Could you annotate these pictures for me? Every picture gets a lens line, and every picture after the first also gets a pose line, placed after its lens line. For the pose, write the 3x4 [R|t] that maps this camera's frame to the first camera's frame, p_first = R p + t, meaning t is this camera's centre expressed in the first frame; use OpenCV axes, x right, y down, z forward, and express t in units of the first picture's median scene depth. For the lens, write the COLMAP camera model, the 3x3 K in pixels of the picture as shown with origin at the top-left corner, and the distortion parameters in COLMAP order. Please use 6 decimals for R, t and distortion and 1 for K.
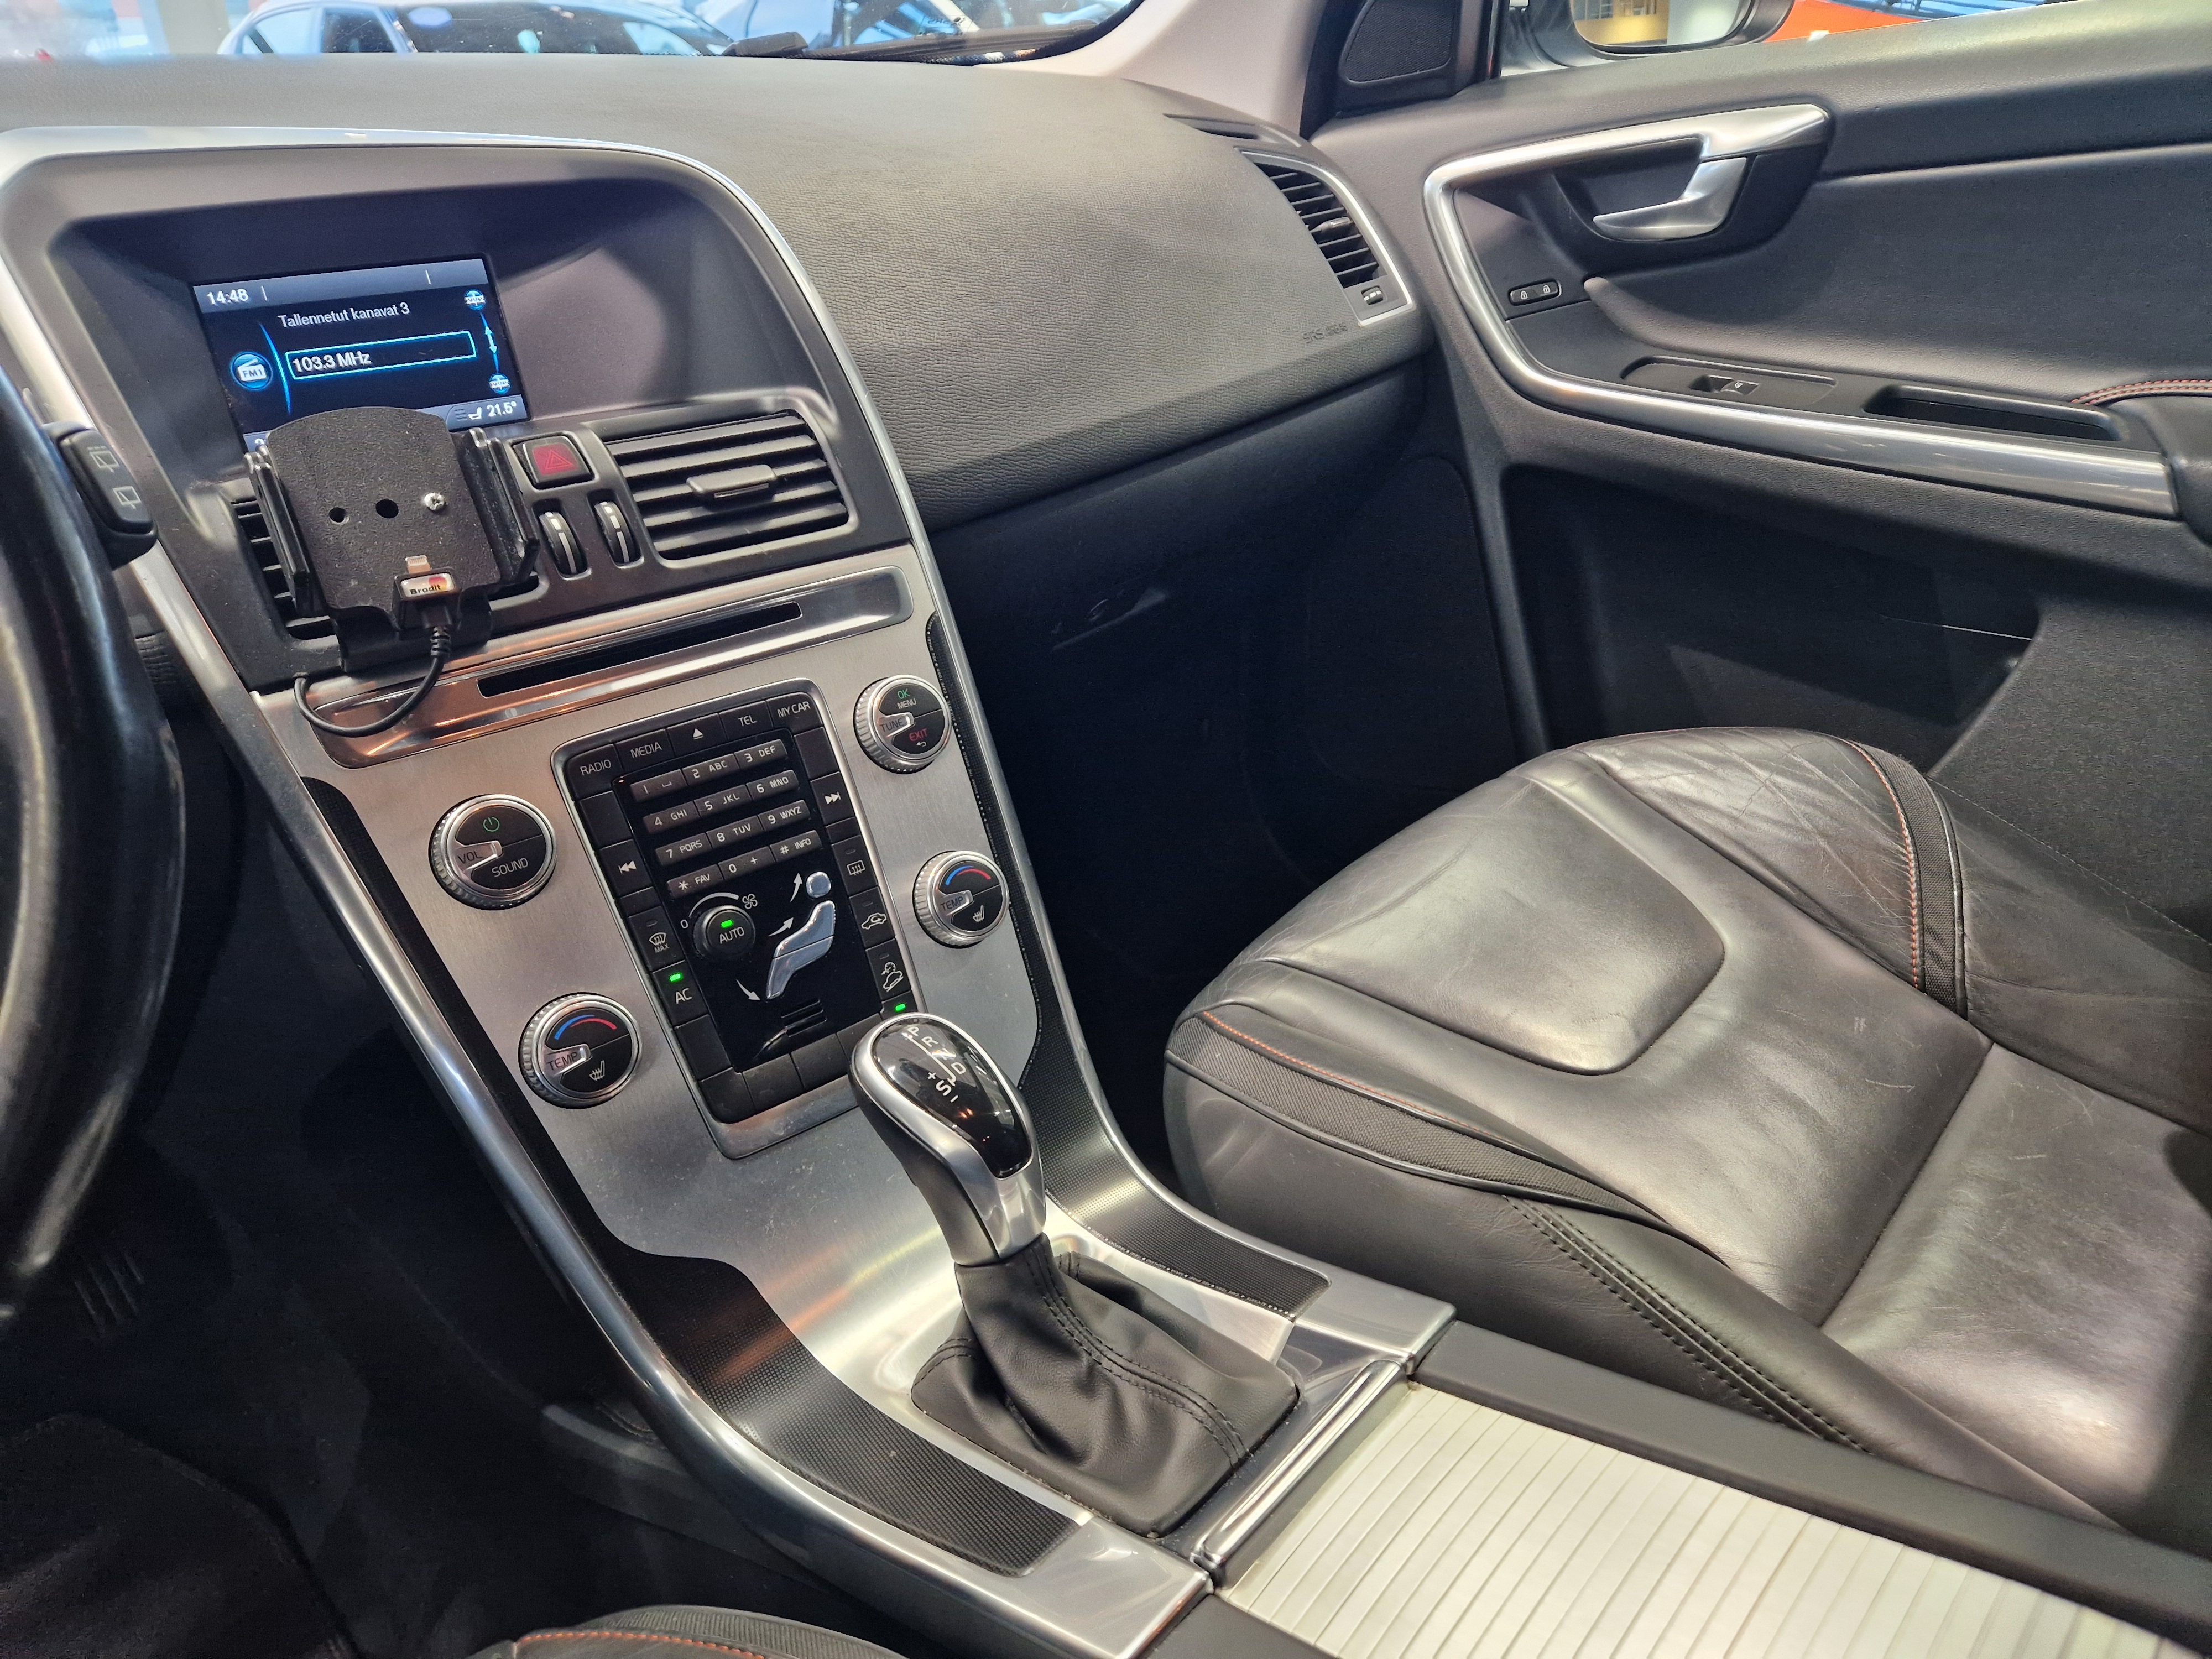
lens RADIAL K [[1474.9, 0, 1106.0], [0, 1474.9, 829.5], [0, 0, 1]] dist [0.076866, -0.079807]
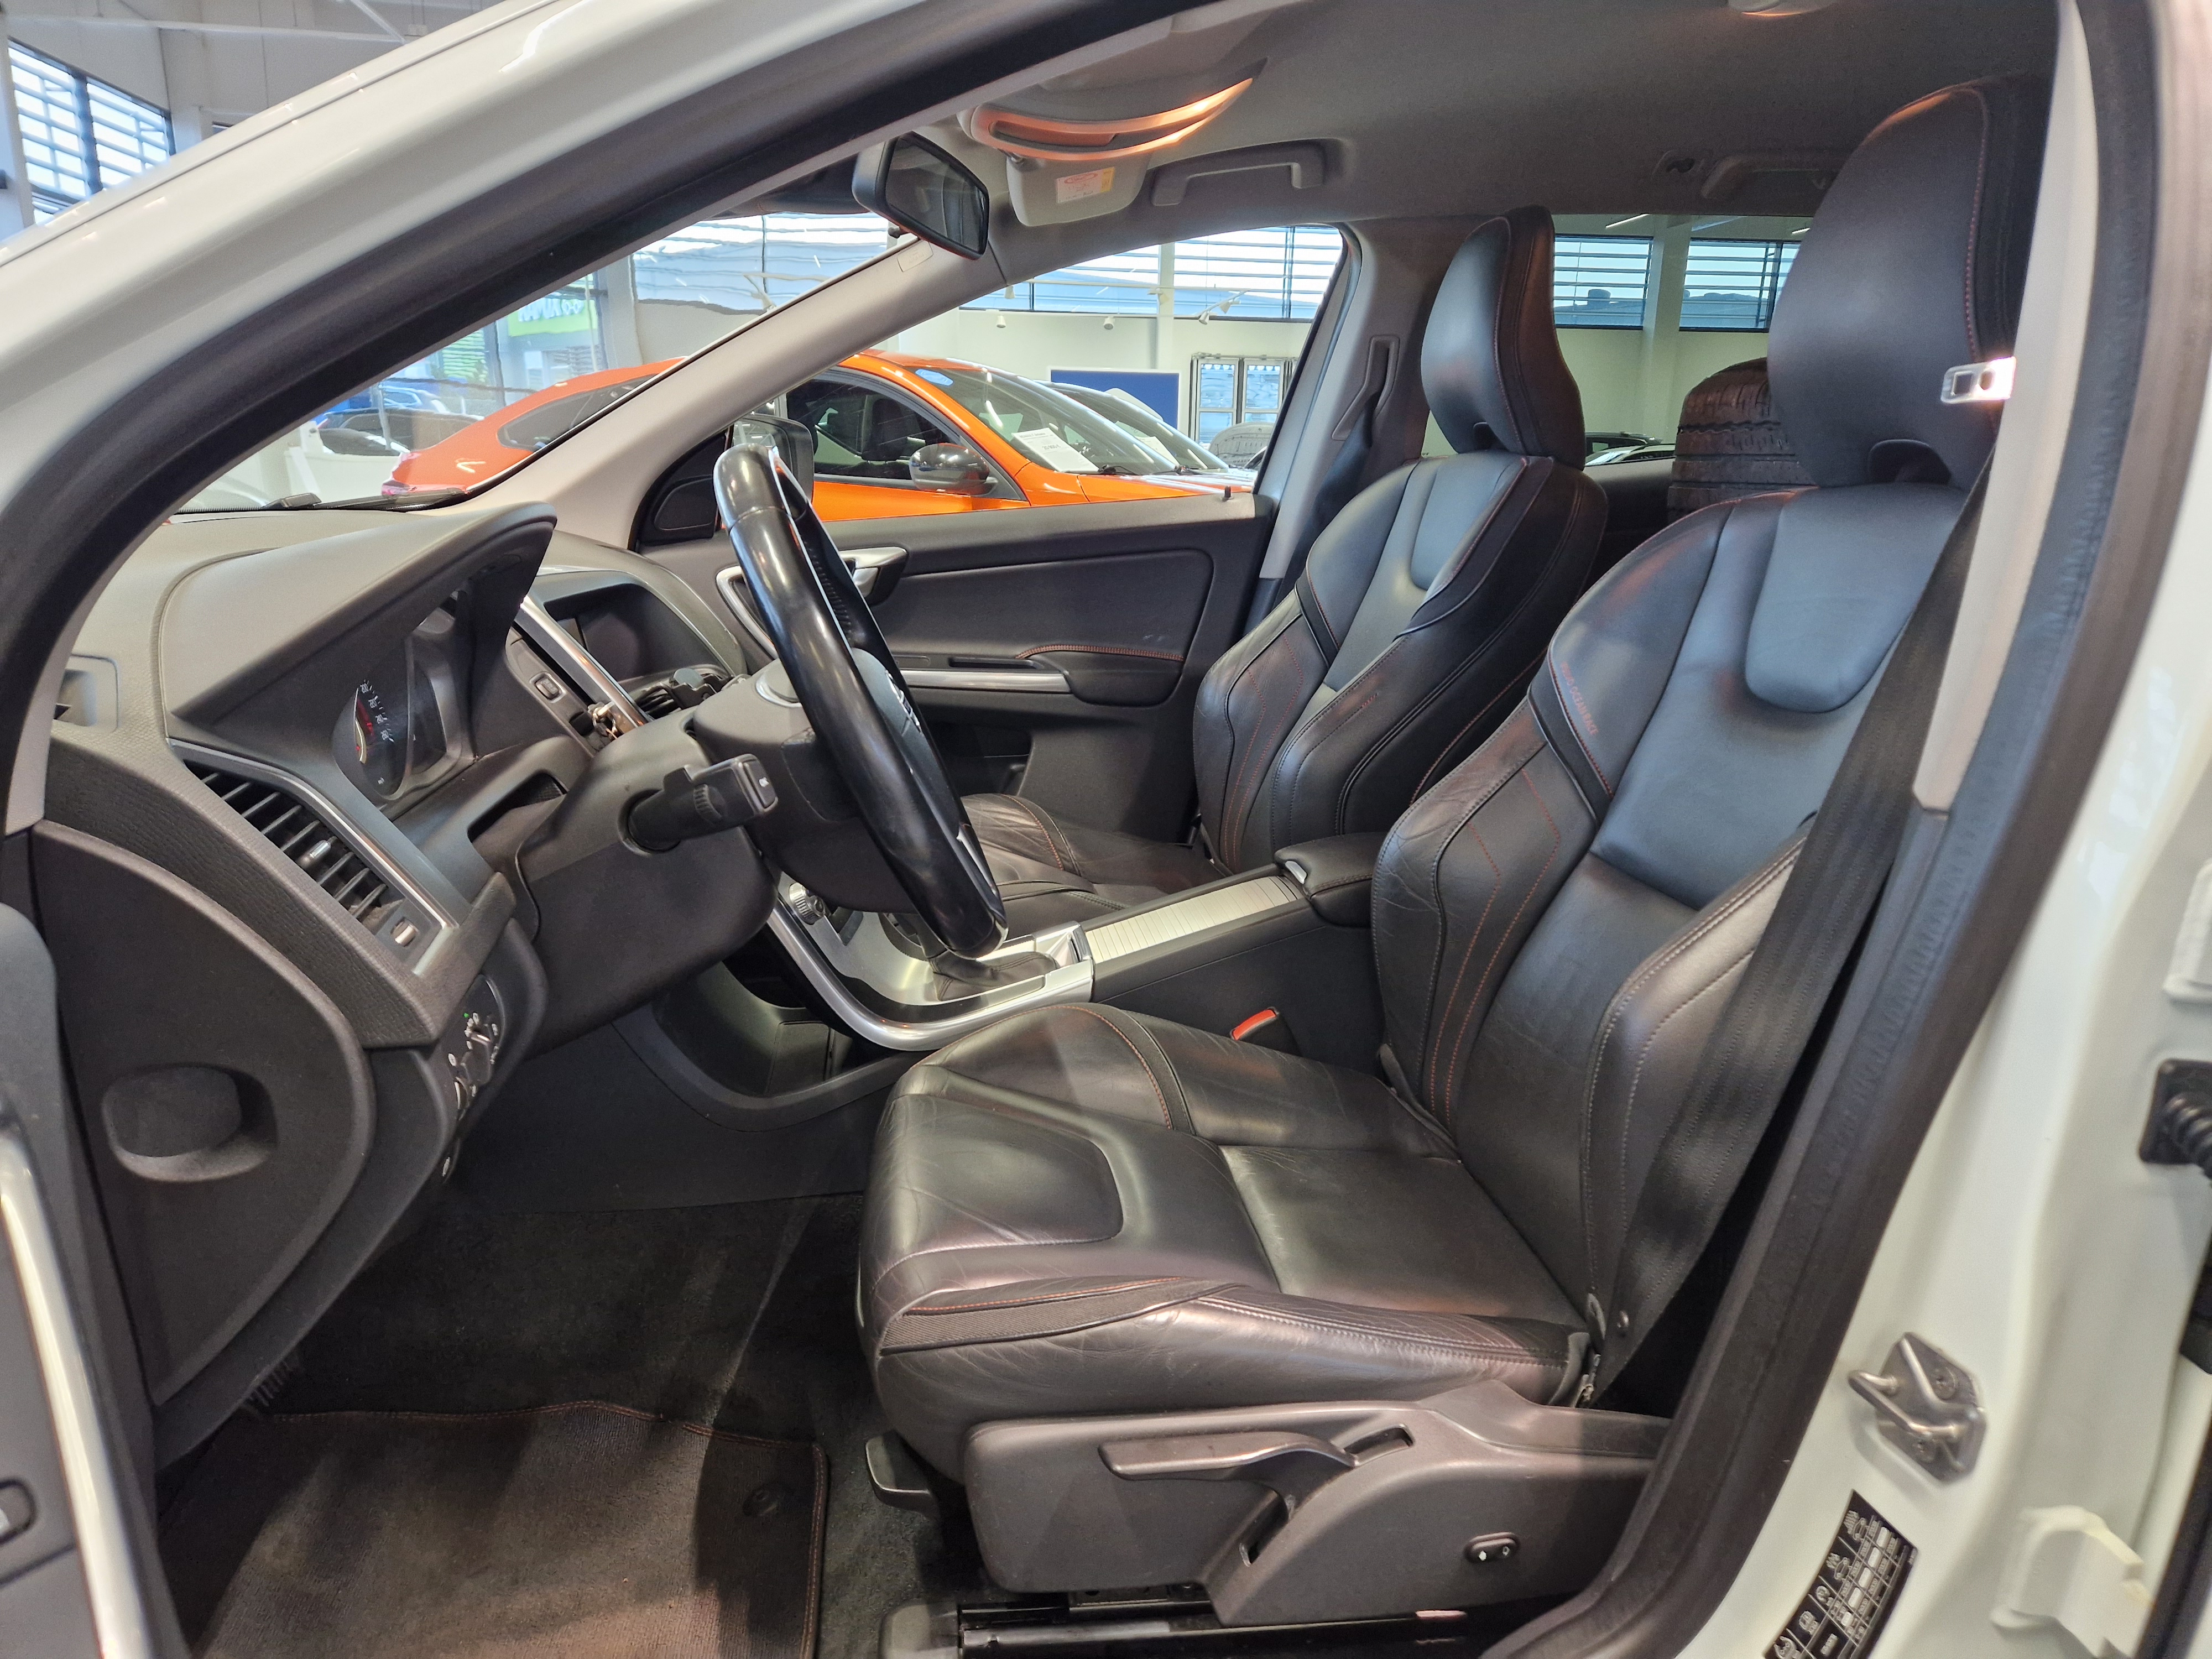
lens RADIAL K [[1531.1, 0, 1106.0], [0, 1531.1, 829.5], [0, 0, 1]] dist [0.103631, -0.095106]
pose [[0.644772, -0.142794, 0.750919, -1.483021], [0.316084, 0.944275, -0.091841, 0.327636], [-0.695960, 0.296571, 0.653977, -0.843061]]
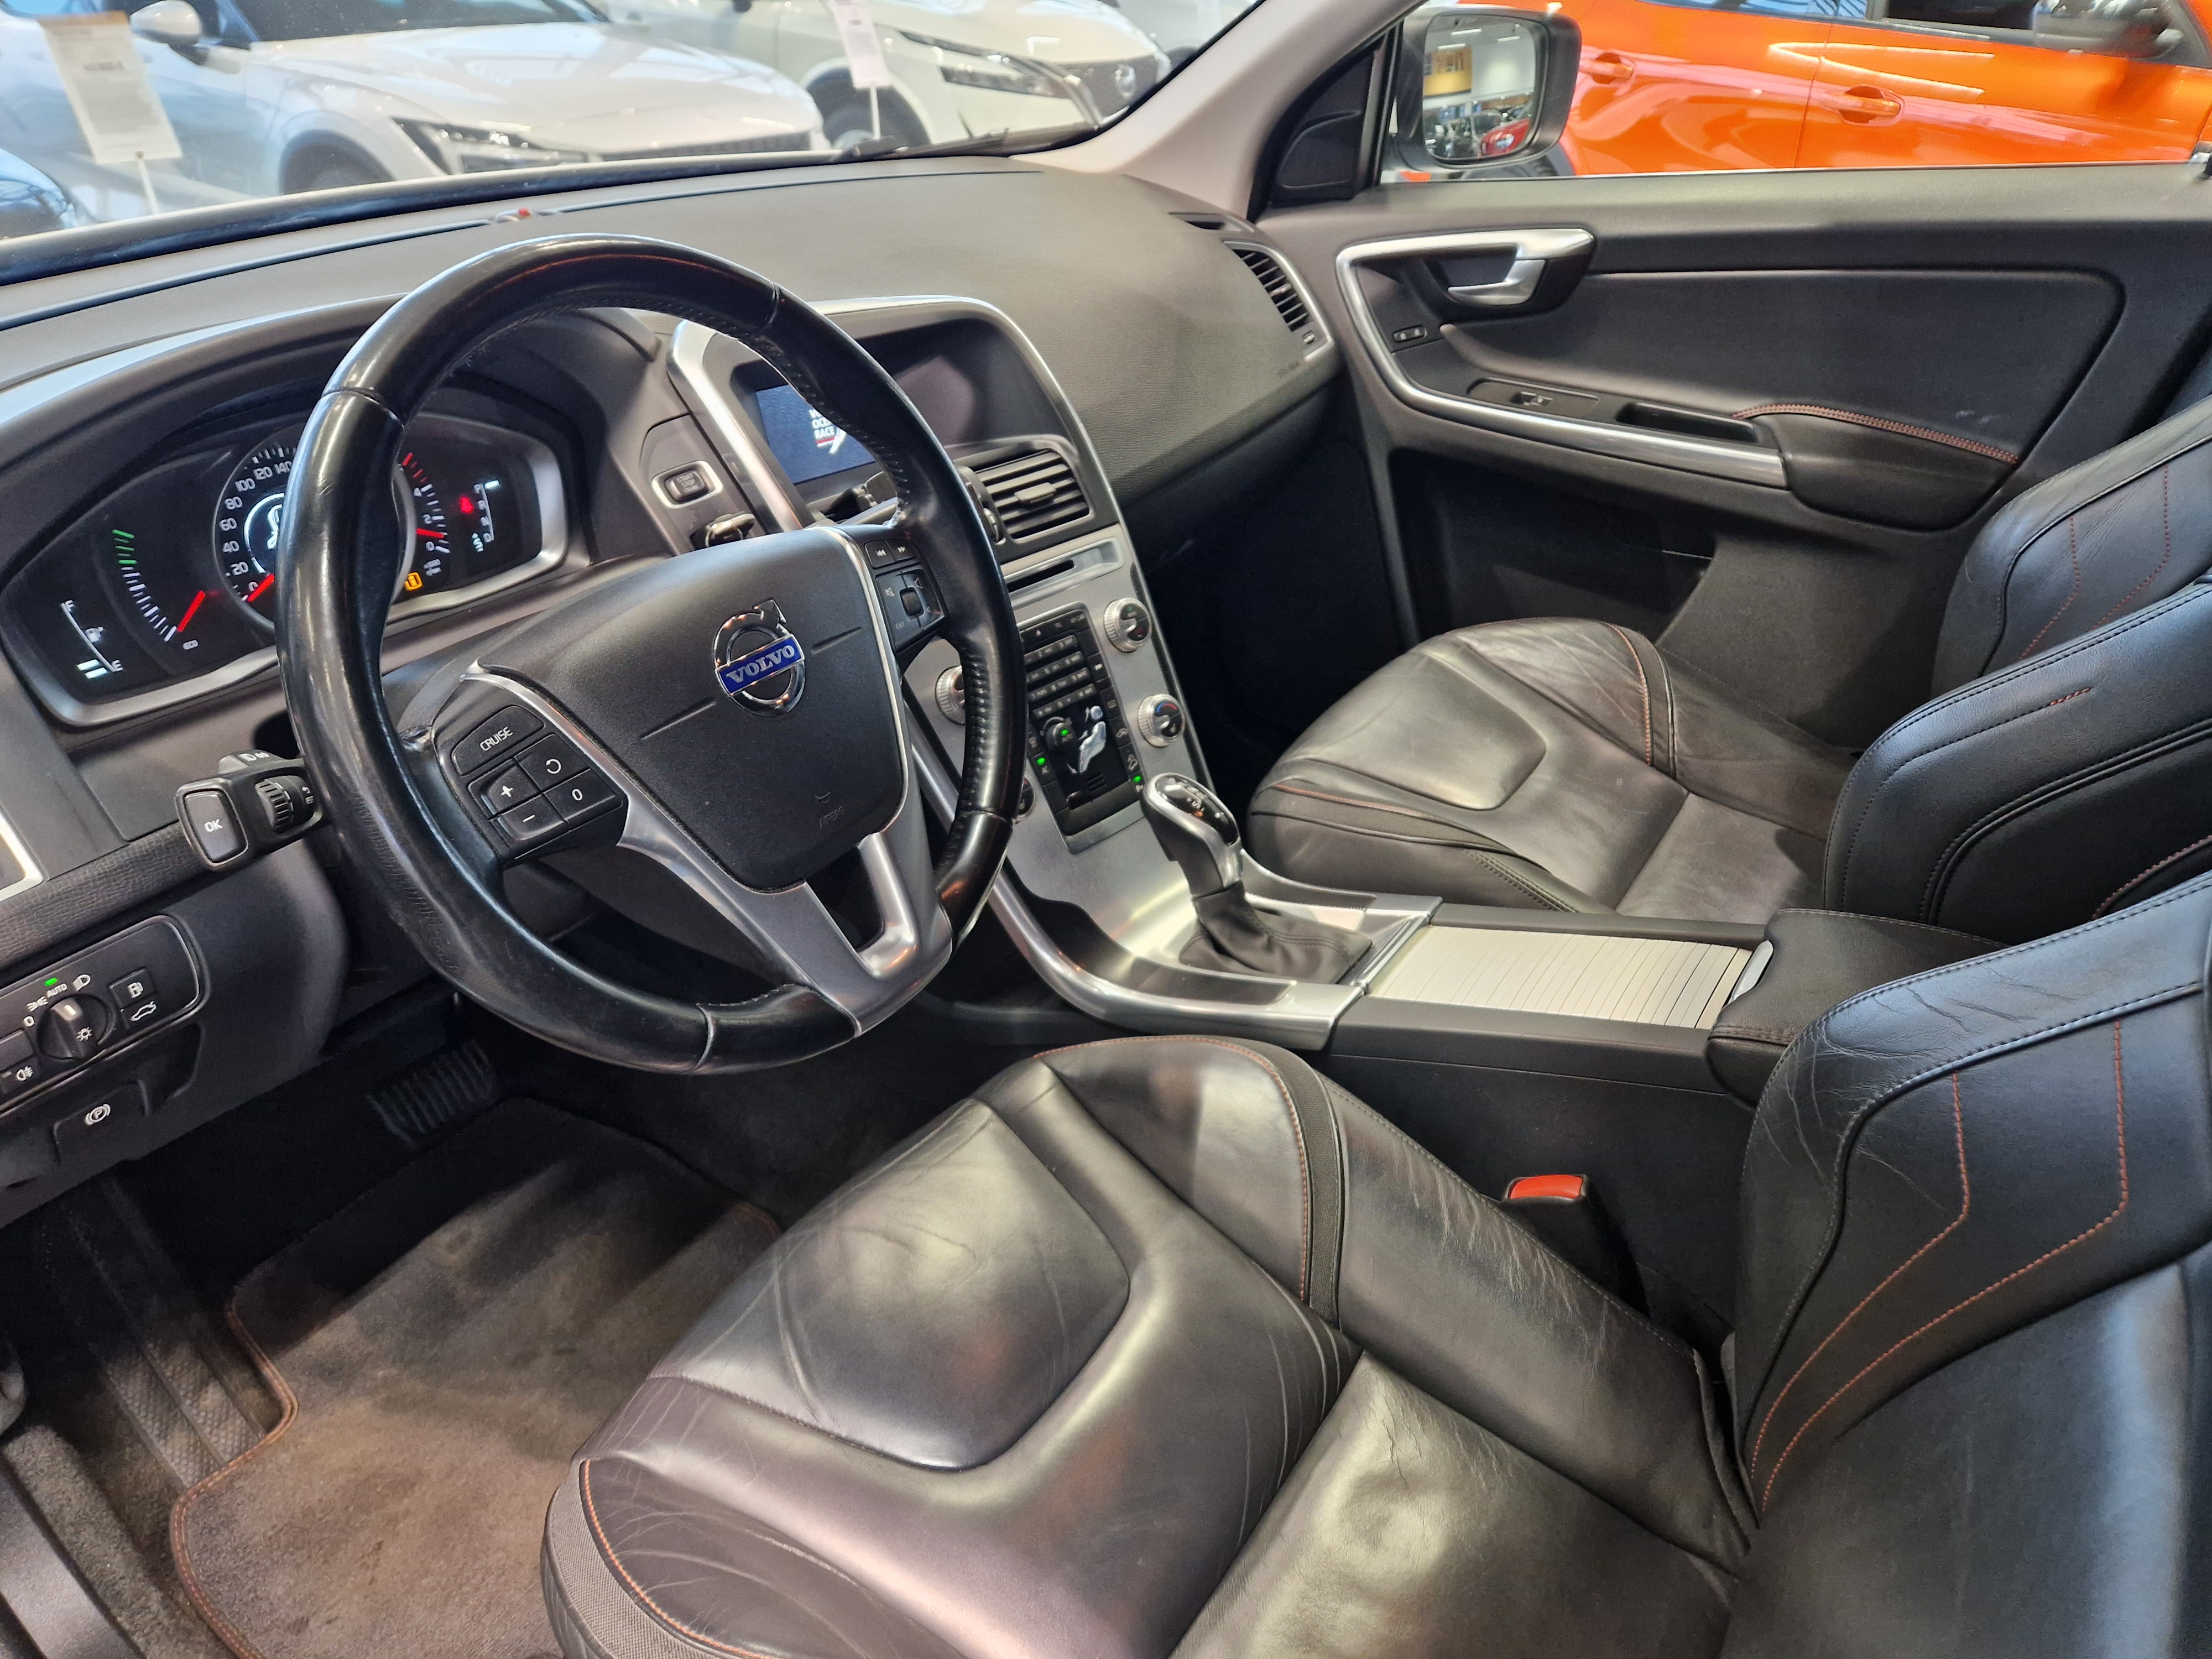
lens RADIAL K [[1531.1, 0, 1106.0], [0, 1531.1, 829.5], [0, 0, 1]] dist [0.103631, -0.095106]
pose [[0.987114, -0.045464, 0.153425, -0.404115], [0.037507, 0.997817, 0.054364, 0.065770], [-0.155561, -0.047909, 0.986664, -0.761362]]
